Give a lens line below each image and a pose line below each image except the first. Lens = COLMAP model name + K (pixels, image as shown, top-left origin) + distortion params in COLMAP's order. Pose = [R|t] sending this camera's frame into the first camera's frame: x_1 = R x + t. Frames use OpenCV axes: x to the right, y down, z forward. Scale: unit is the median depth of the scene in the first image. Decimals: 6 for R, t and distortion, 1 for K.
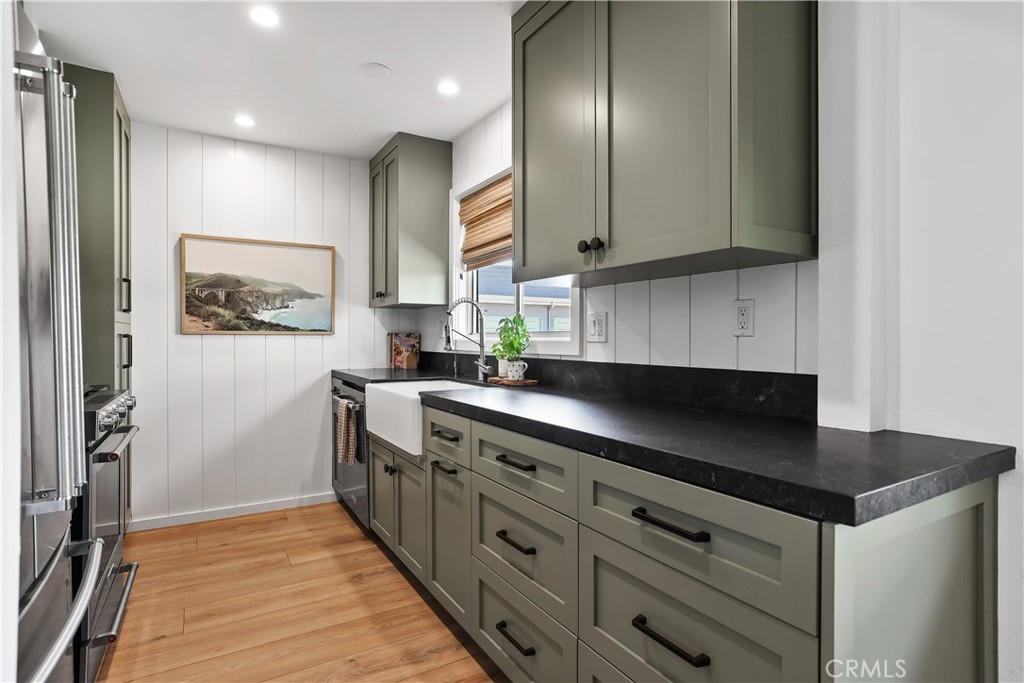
lens RADIAL K [[518.8, 0, 510.4], [0, 518.8, 343.4], [0, 0, 1]] dist [-0.002273, -0.000197]
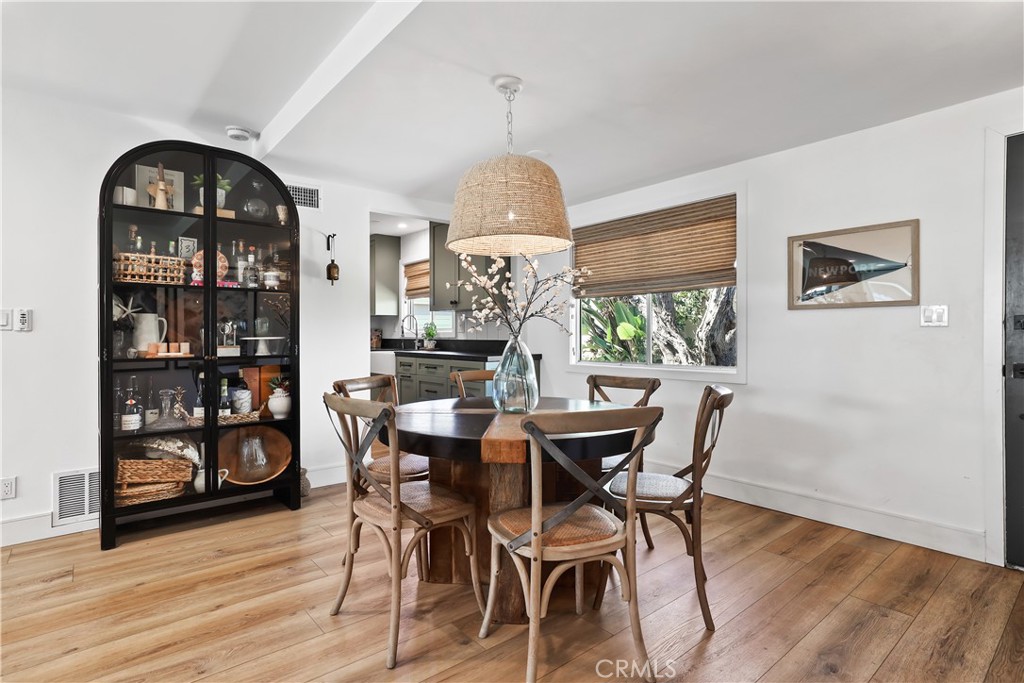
lens RADIAL K [[518.8, 0, 510.8], [0, 518.8, 338.5], [0, 0, 1]] dist [-0.002273, -0.000197]
pose [[0.987909, -0.004509, 0.154970, 0.001440], [0.004974, 0.999984, -0.002611, 0.029717], [-0.154956, 0.003350, 0.987916, -1.355800]]
